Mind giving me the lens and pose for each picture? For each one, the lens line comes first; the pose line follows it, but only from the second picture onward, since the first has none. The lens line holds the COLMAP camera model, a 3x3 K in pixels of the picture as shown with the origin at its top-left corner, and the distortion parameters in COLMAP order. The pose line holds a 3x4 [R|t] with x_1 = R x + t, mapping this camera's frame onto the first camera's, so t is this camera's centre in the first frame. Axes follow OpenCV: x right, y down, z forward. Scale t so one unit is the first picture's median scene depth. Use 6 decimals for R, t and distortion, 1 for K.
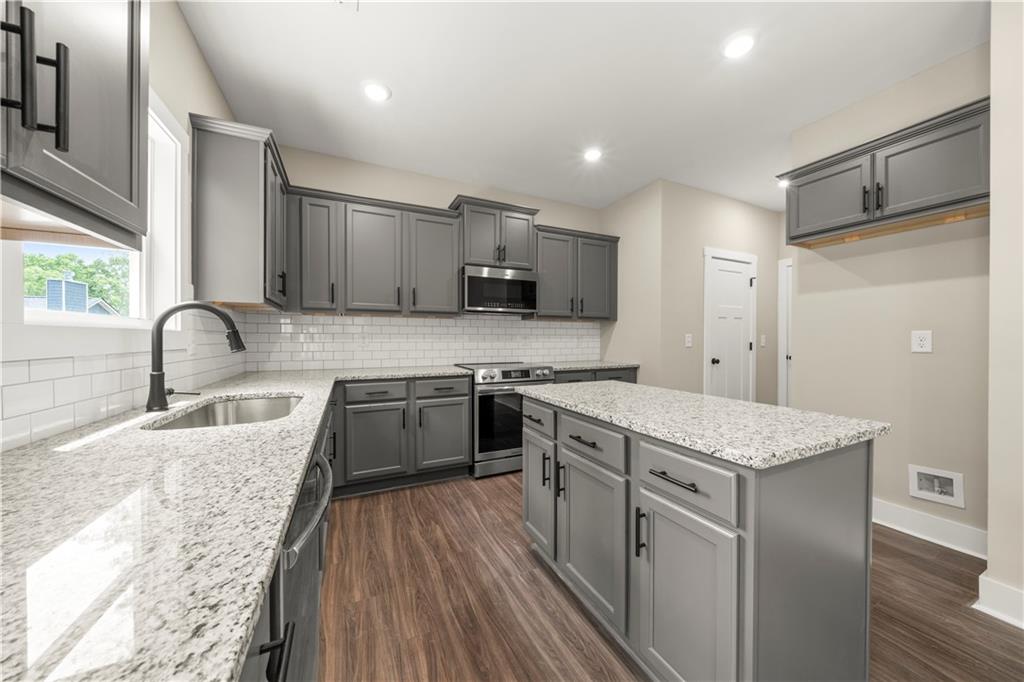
lens RADIAL K [[352.1, 0, 514.9], [0, 352.1, 341.9], [0, 0, 1]] dist [-0.005647, 0.000458]
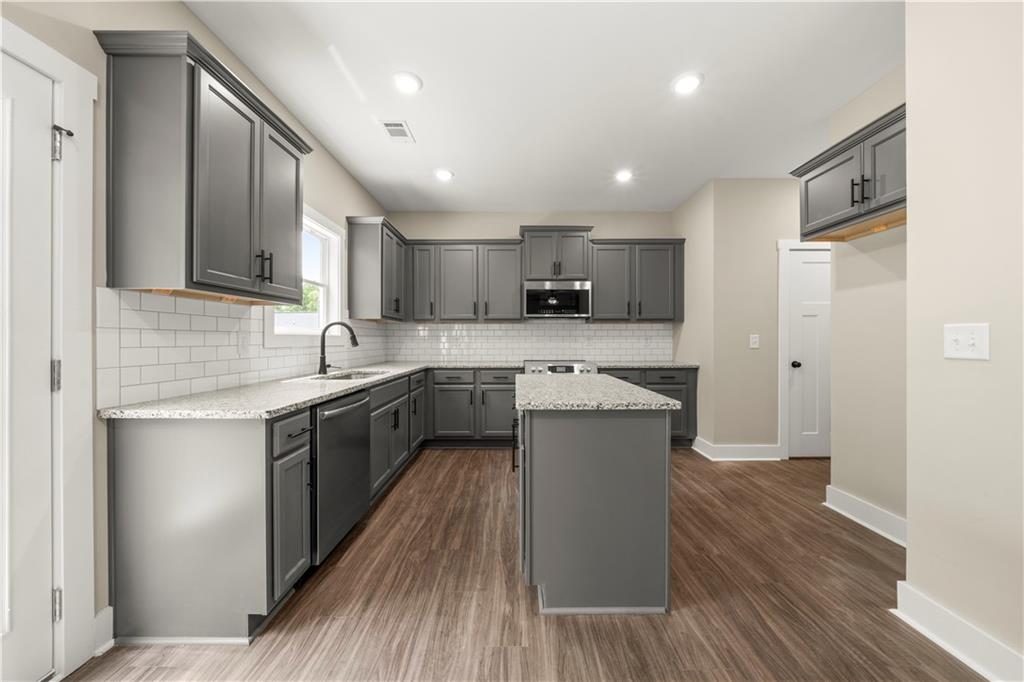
lens RADIAL K [[352.1, 0, 507.6], [0, 352.1, 344.4], [0, 0, 1]] dist [-0.005647, 0.000458]
pose [[0.902014, 0.004055, -0.431687, 0.405095], [-0.002712, 0.999989, 0.003728, 0.003348], [0.431698, -0.002192, 0.902016, -0.189378]]
